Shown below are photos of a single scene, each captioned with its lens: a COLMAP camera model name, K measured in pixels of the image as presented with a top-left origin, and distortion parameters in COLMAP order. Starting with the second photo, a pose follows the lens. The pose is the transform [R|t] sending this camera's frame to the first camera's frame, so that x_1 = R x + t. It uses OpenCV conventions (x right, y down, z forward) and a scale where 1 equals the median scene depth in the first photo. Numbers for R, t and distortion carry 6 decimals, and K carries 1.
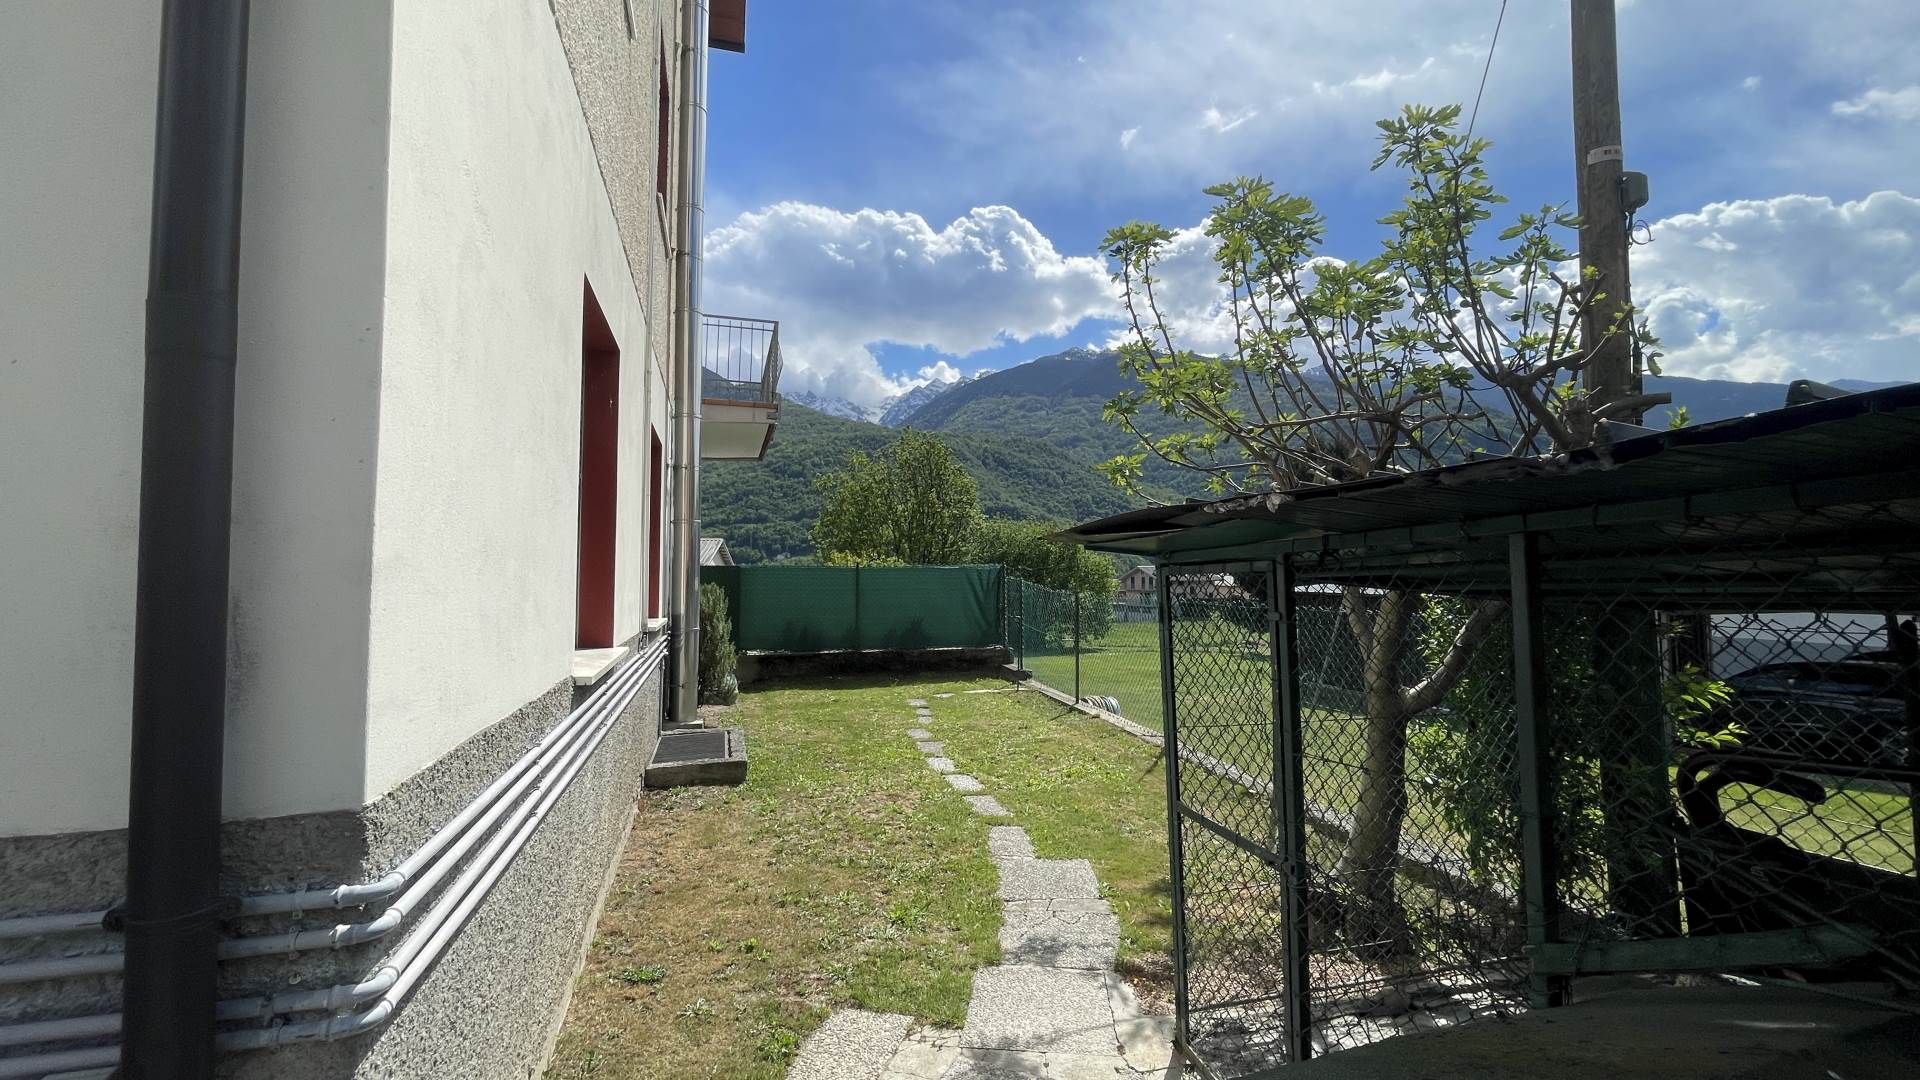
lens RADIAL K [[782.3, 0, 955.7], [0, 782.3, 539.0], [0, 0, 1]] dist [-0.004458, 0.000338]
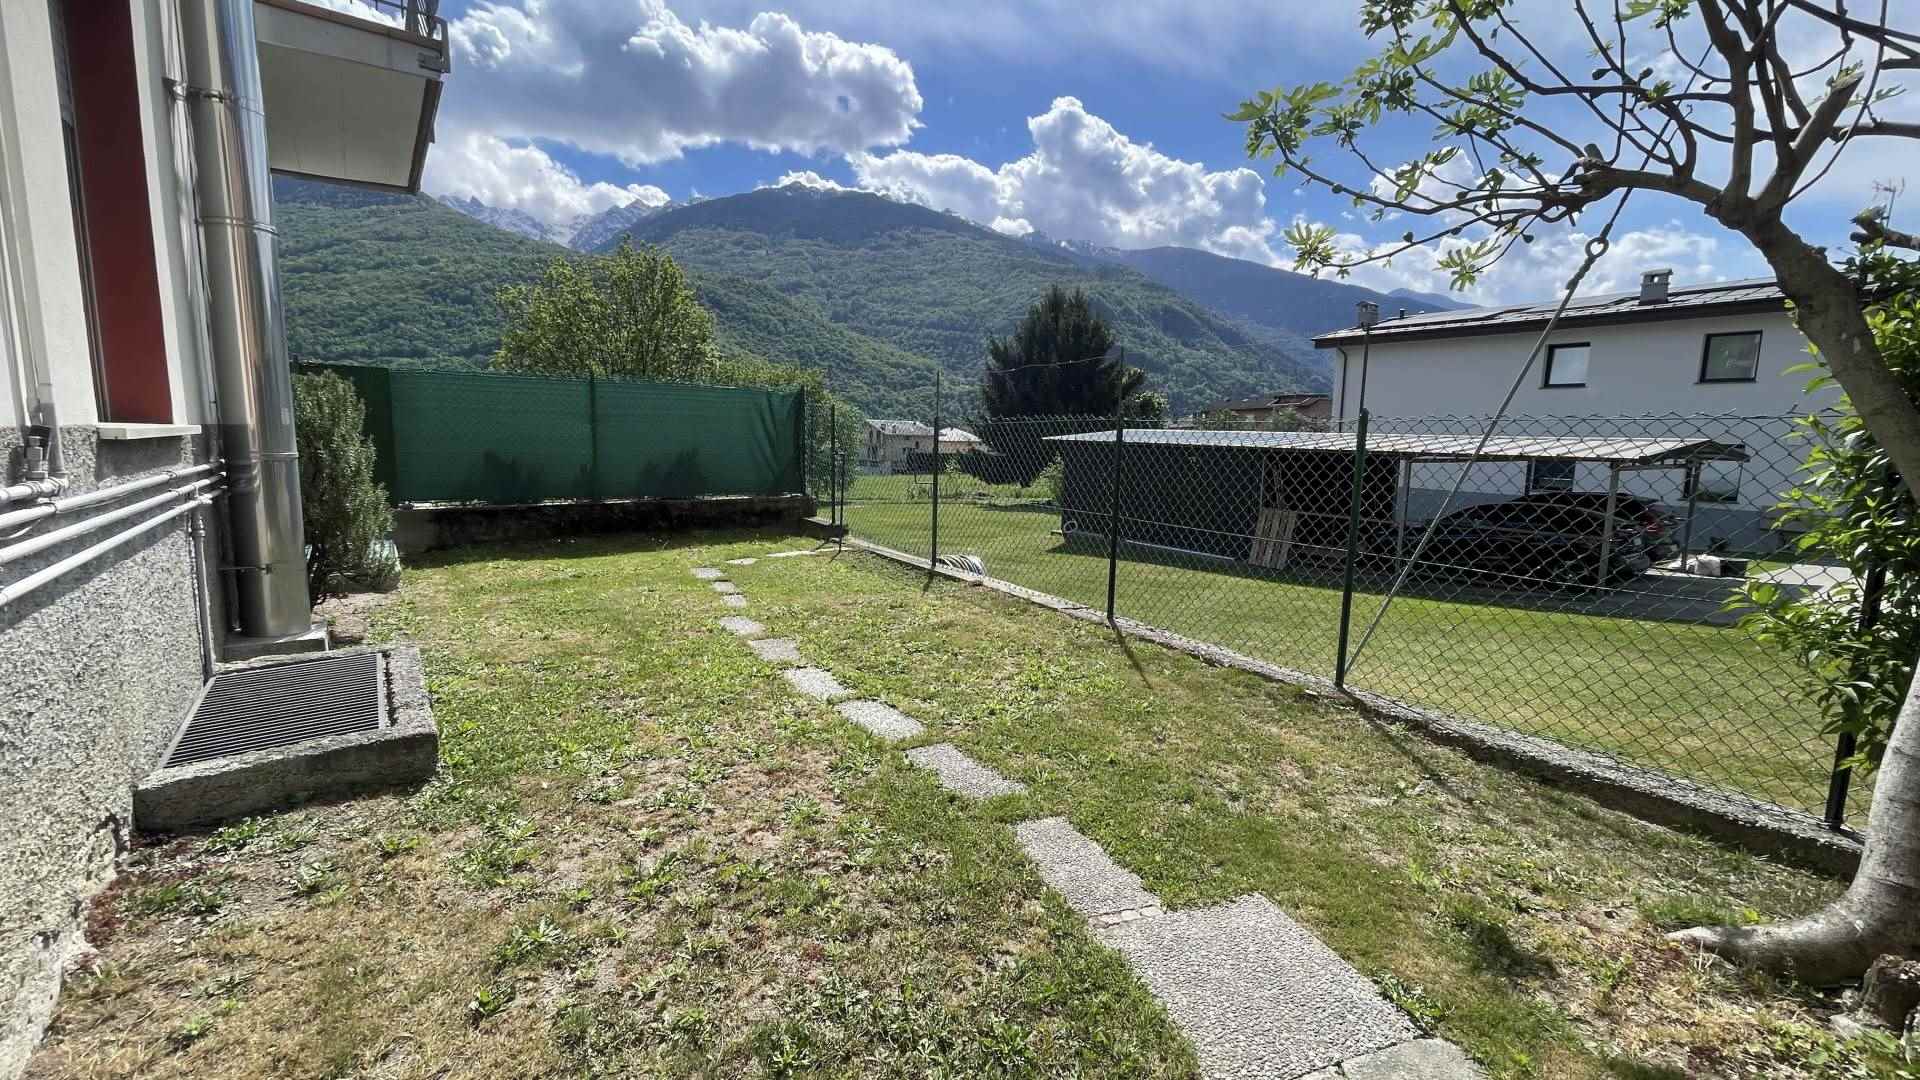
lens RADIAL K [[782.3, 0, 952.8], [0, 782.3, 540.8], [0, 0, 1]] dist [-0.004458, 0.000338]
pose [[0.940097, -0.027256, 0.339815, -0.080994], [-0.036627, 0.982954, 0.180169, 0.049450], [-0.338933, -0.181822, 0.923074, 0.298915]]
